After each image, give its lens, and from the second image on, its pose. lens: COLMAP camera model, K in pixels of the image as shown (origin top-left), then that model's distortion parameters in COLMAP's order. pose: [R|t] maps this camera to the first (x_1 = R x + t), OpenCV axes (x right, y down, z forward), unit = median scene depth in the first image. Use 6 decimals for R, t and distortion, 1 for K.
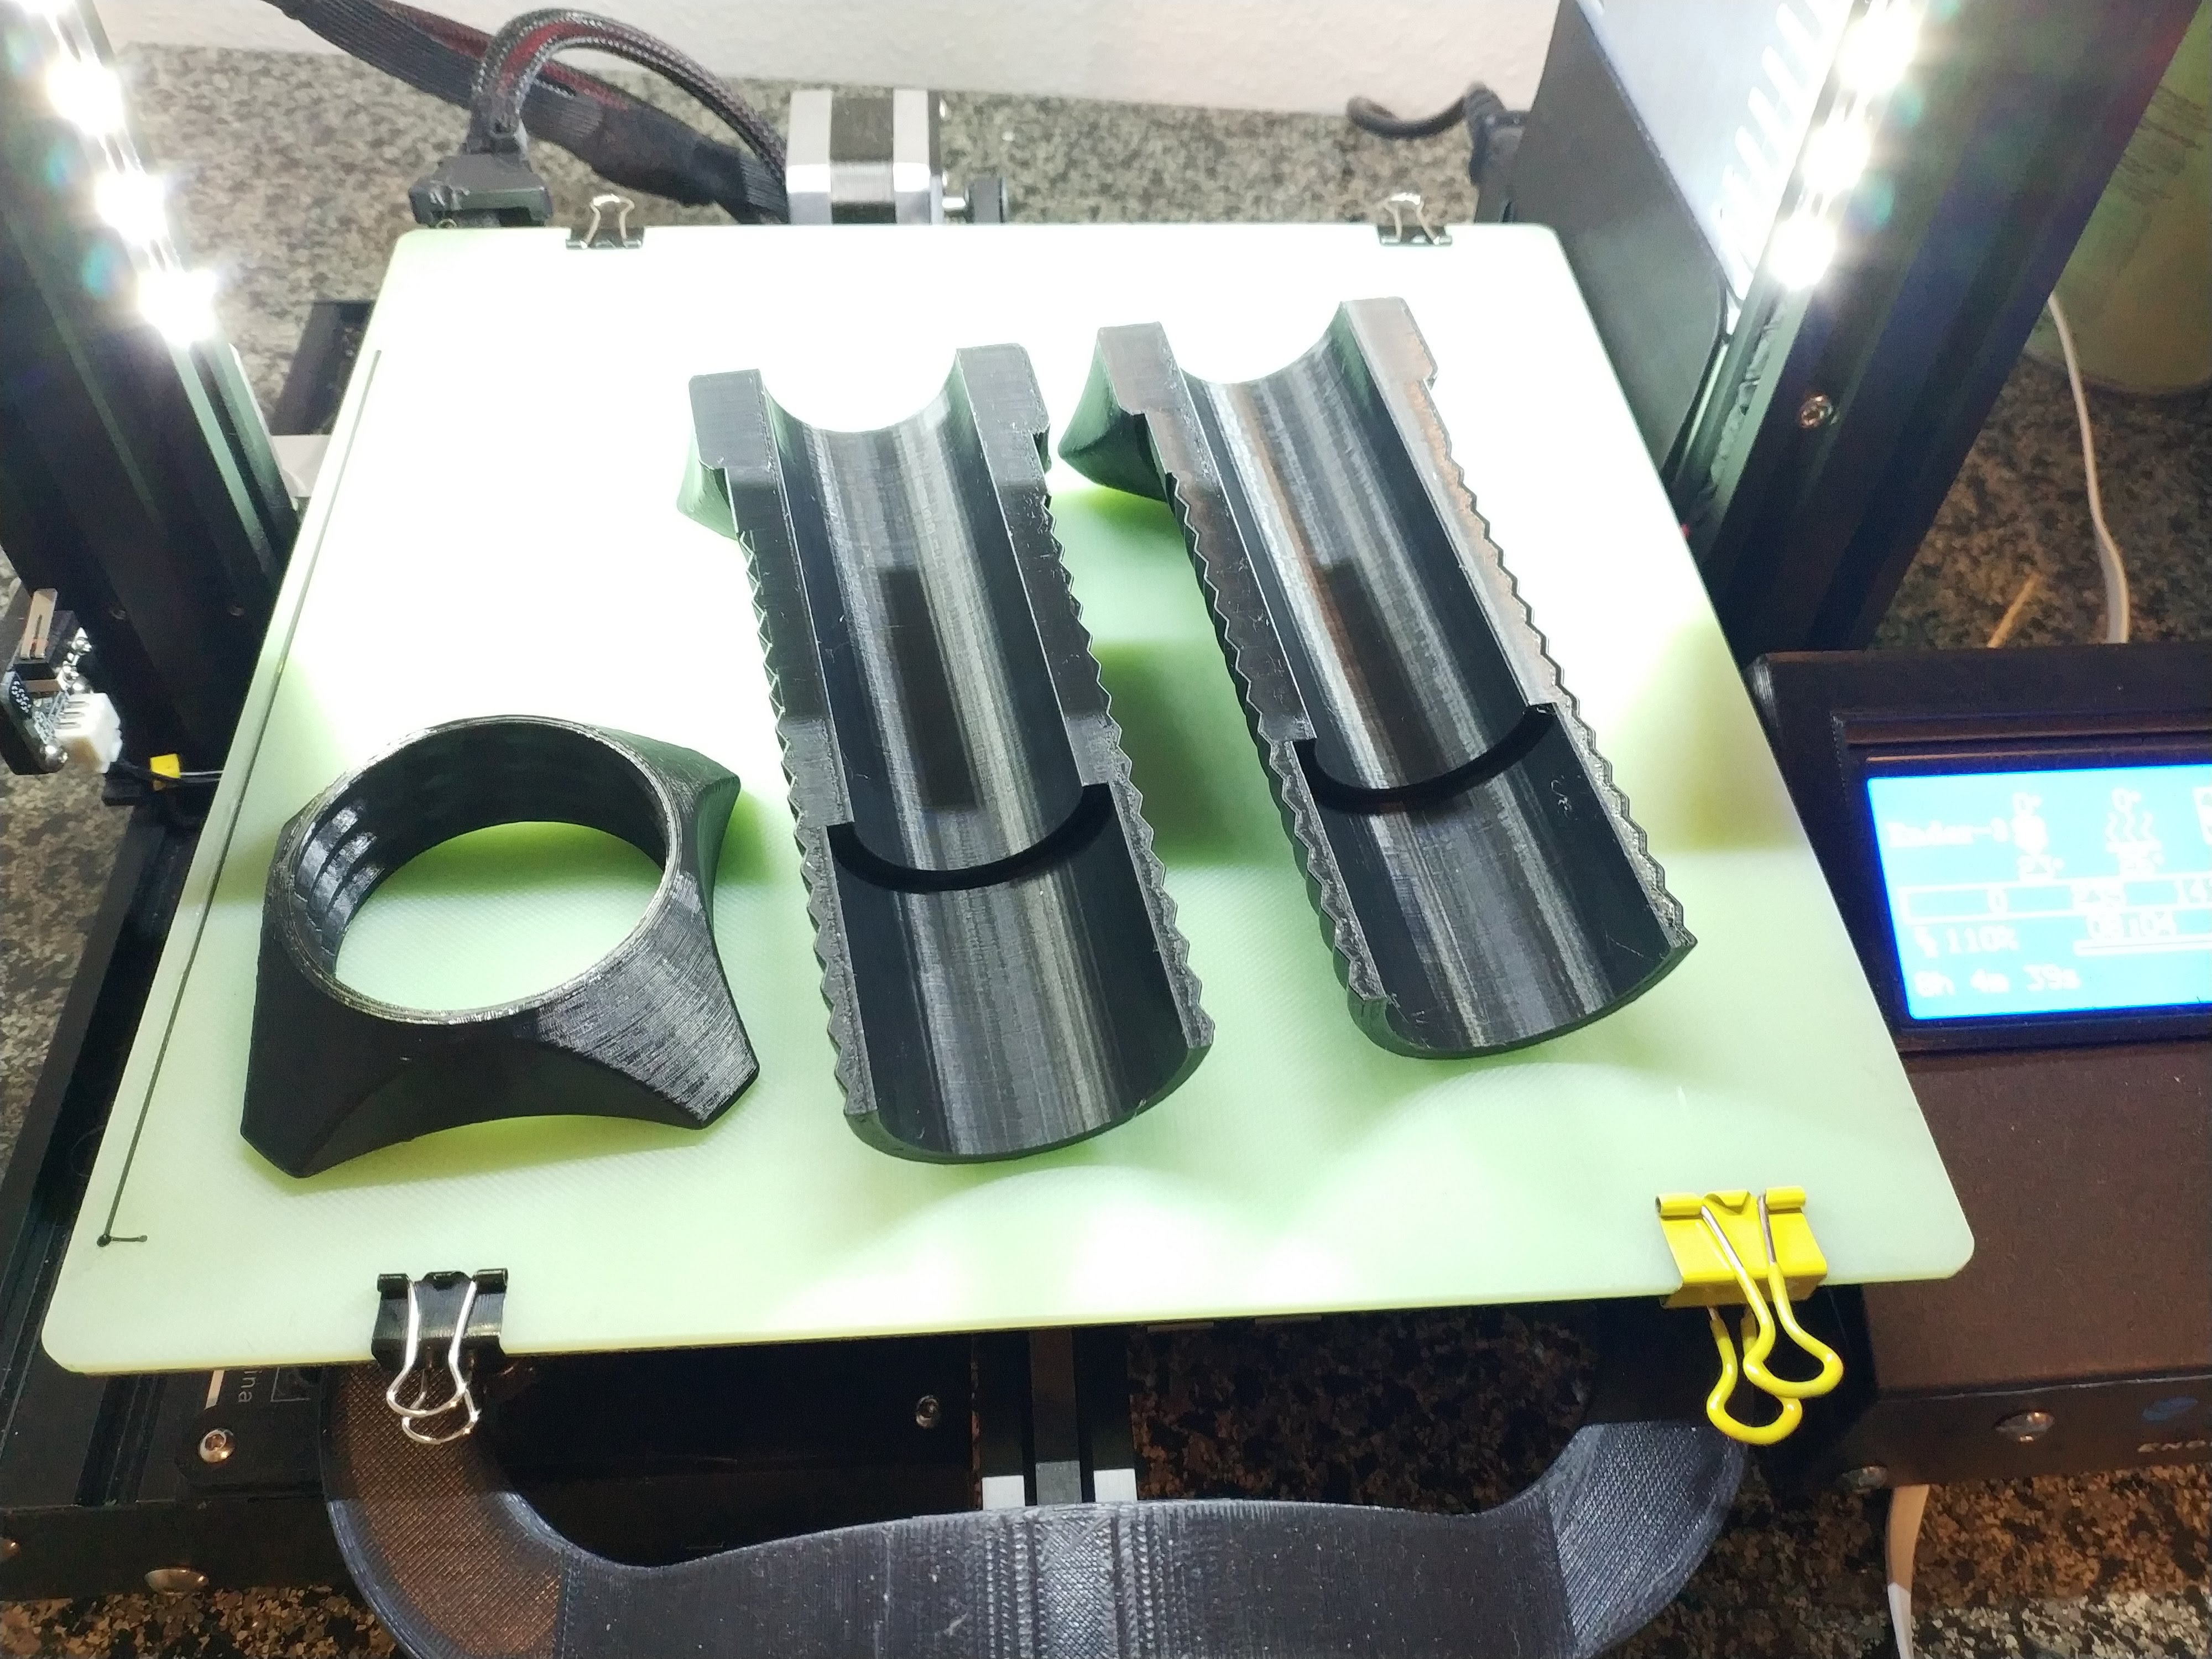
lens RADIAL K [[1720.7, 0, 1100.5], [0, 1720.7, 835.0], [0, 0, 1]] dist [-0.000929, -0.054939]
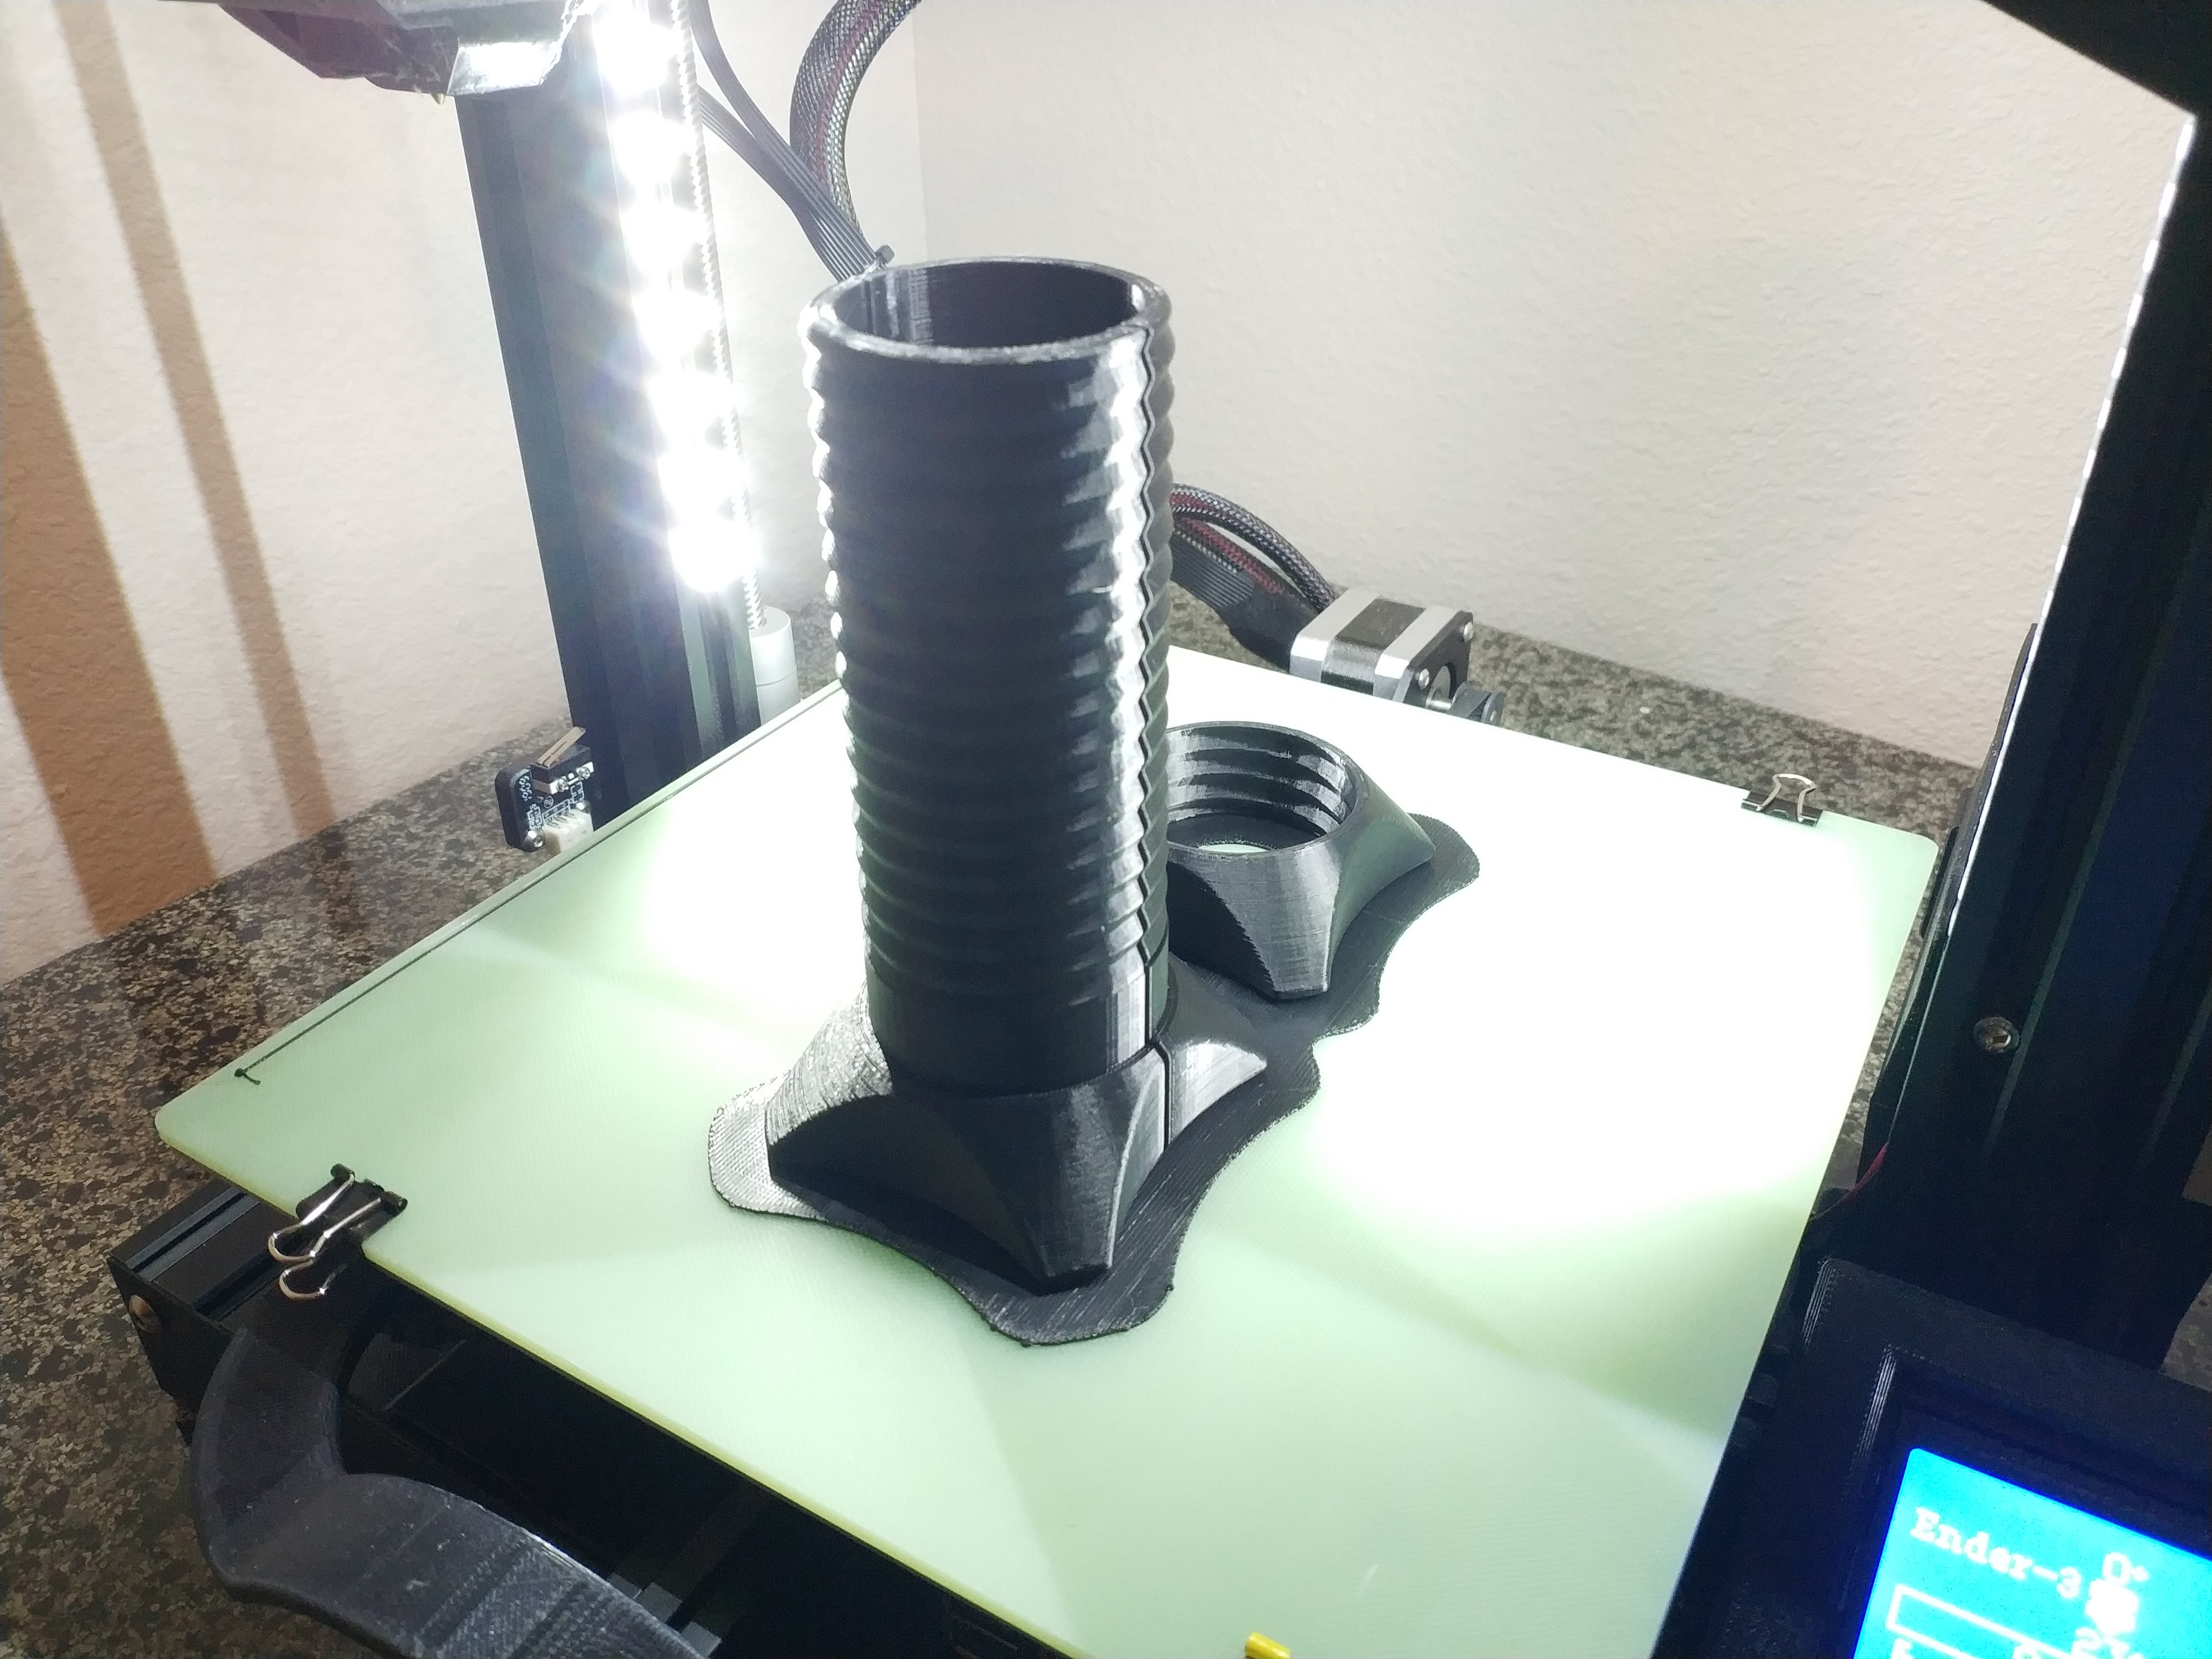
lens RADIAL K [[1720.7, 0, 1100.5], [0, 1720.7, 835.0], [0, 0, 1]] dist [-0.000929, -0.054939]
pose [[0.814225, 0.270043, -0.513921, 0.438567], [-0.423908, 0.881383, -0.208485, 0.042399], [0.396661, 0.387609, 0.832117, 0.034043]]
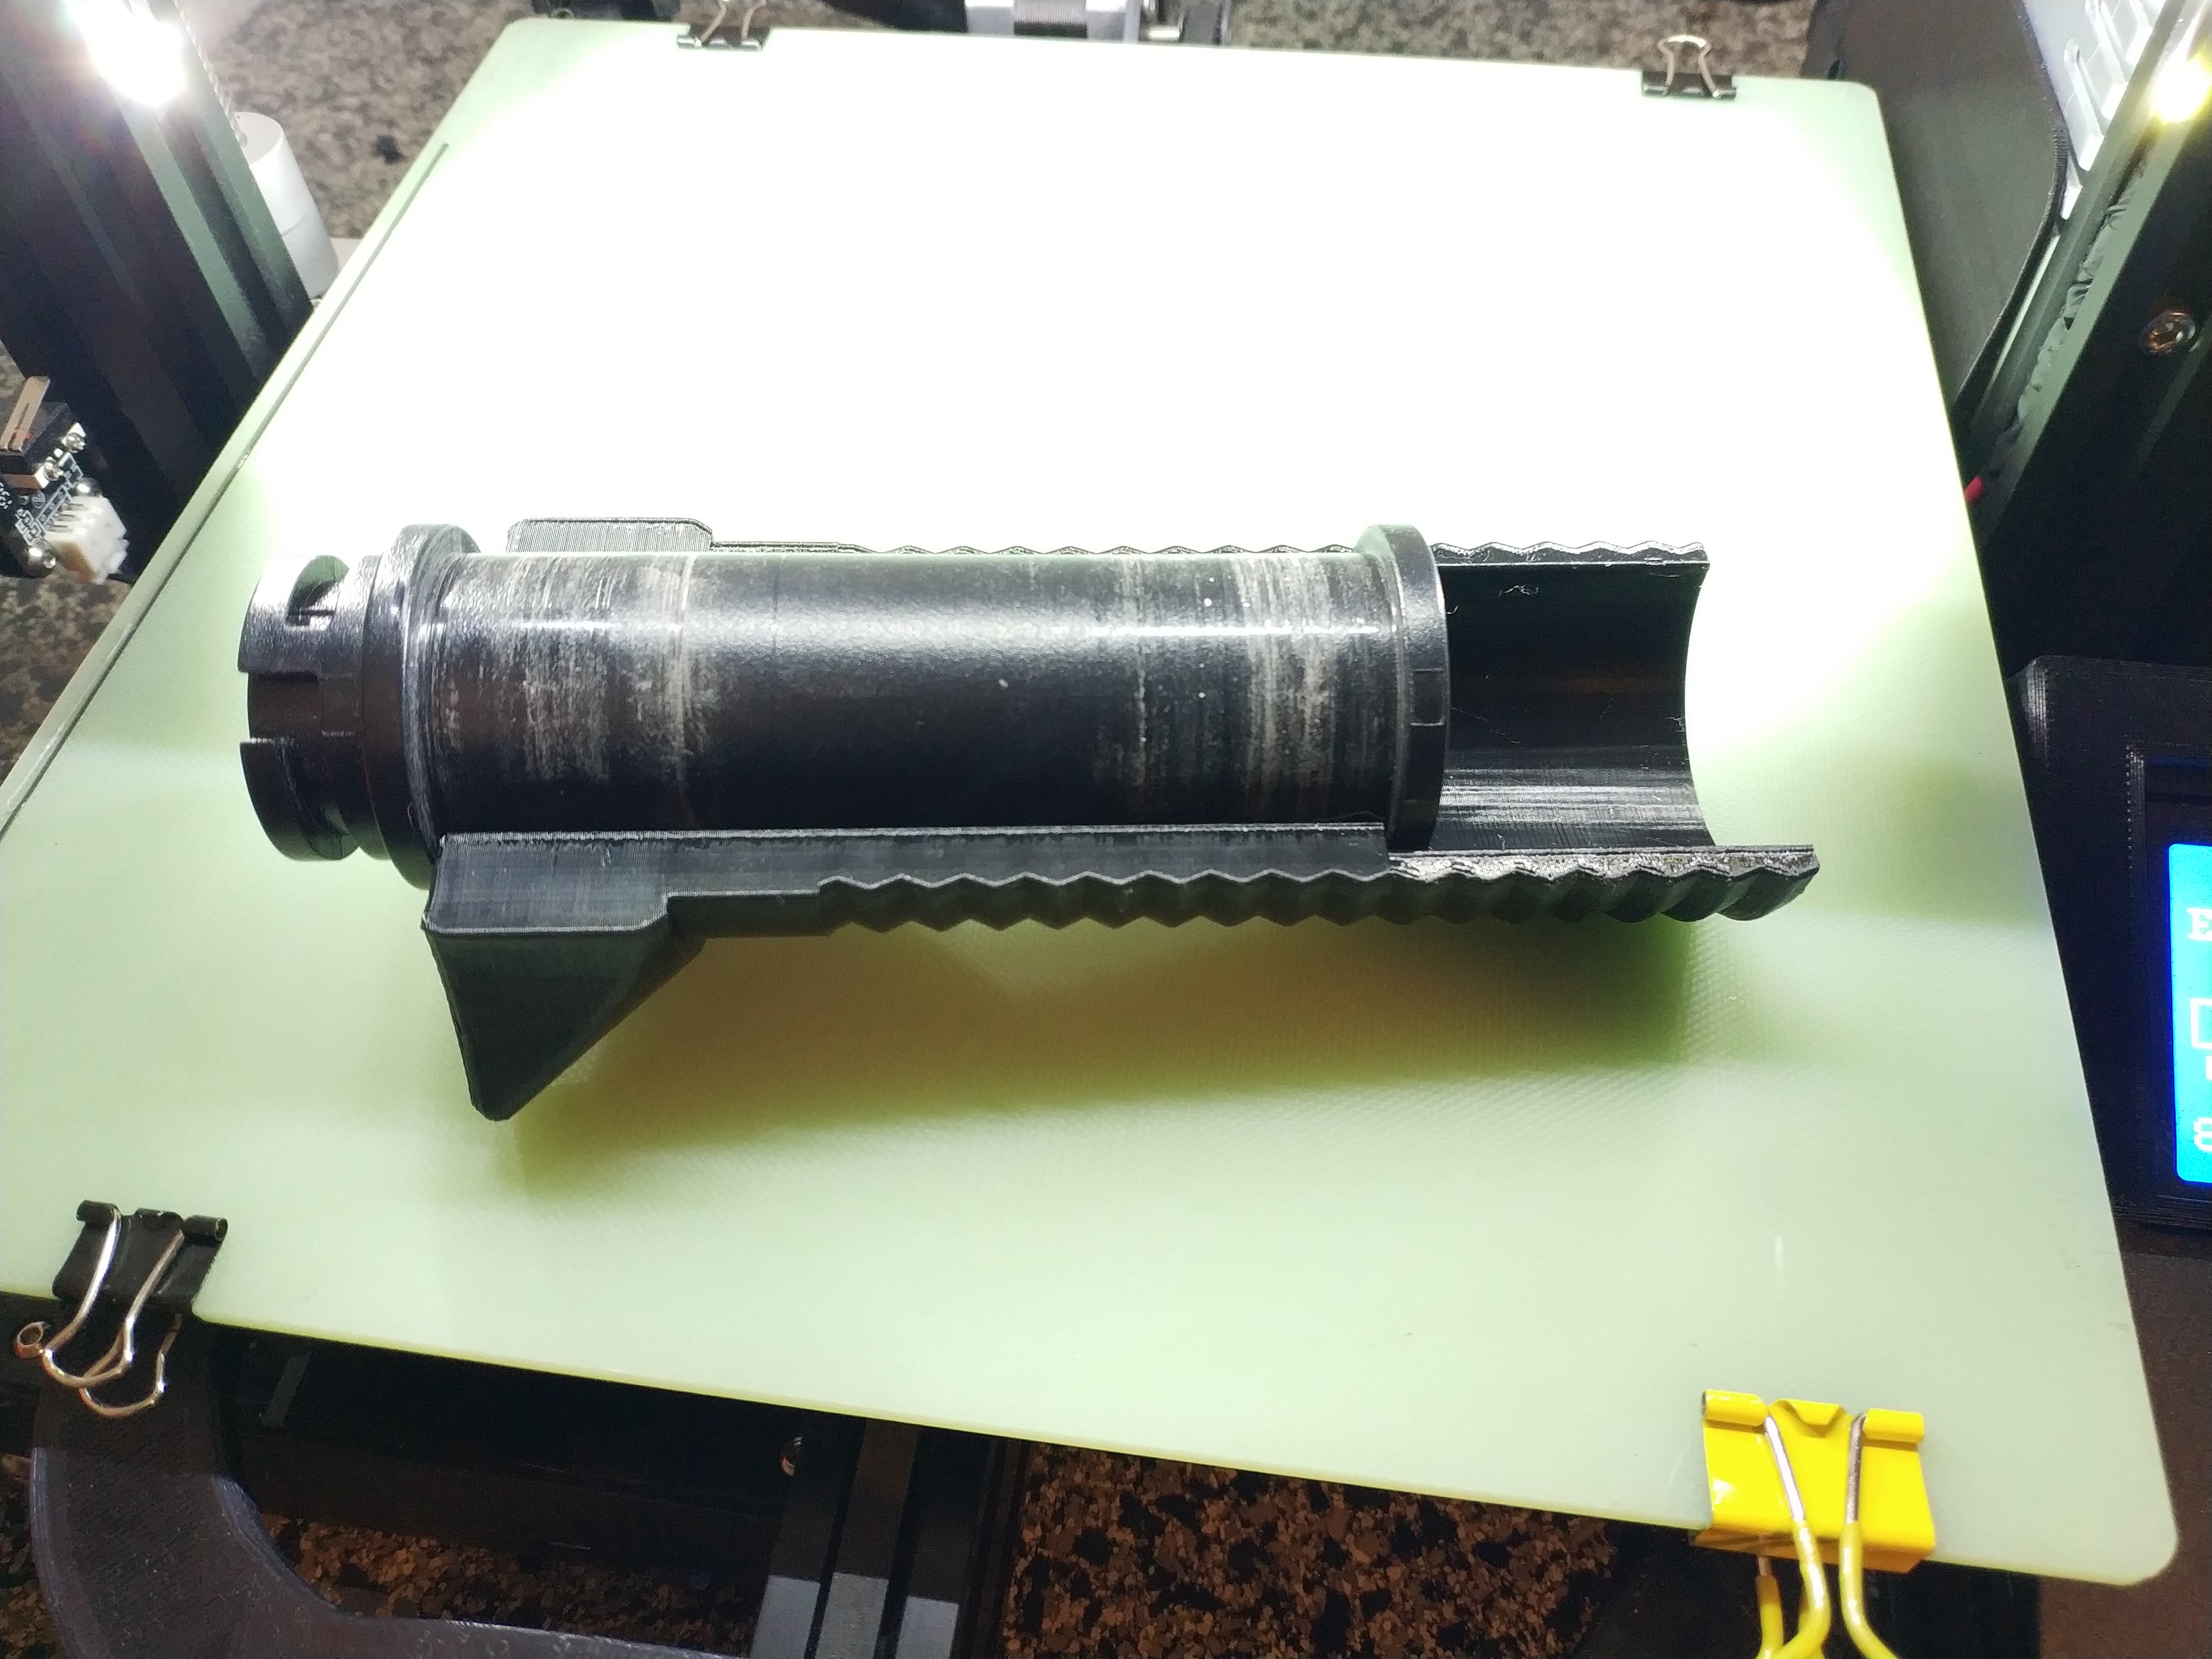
lens RADIAL K [[1748.2, 0, 1106.0], [0, 1748.2, 829.5], [0, 0, 1]] dist [-0.064152, 0.047426]
pose [[0.973303, 0.130543, -0.188786, 0.136173], [-0.122985, 0.991084, 0.051258, -0.019146], [0.193795, -0.026672, 0.980679, 0.187635]]
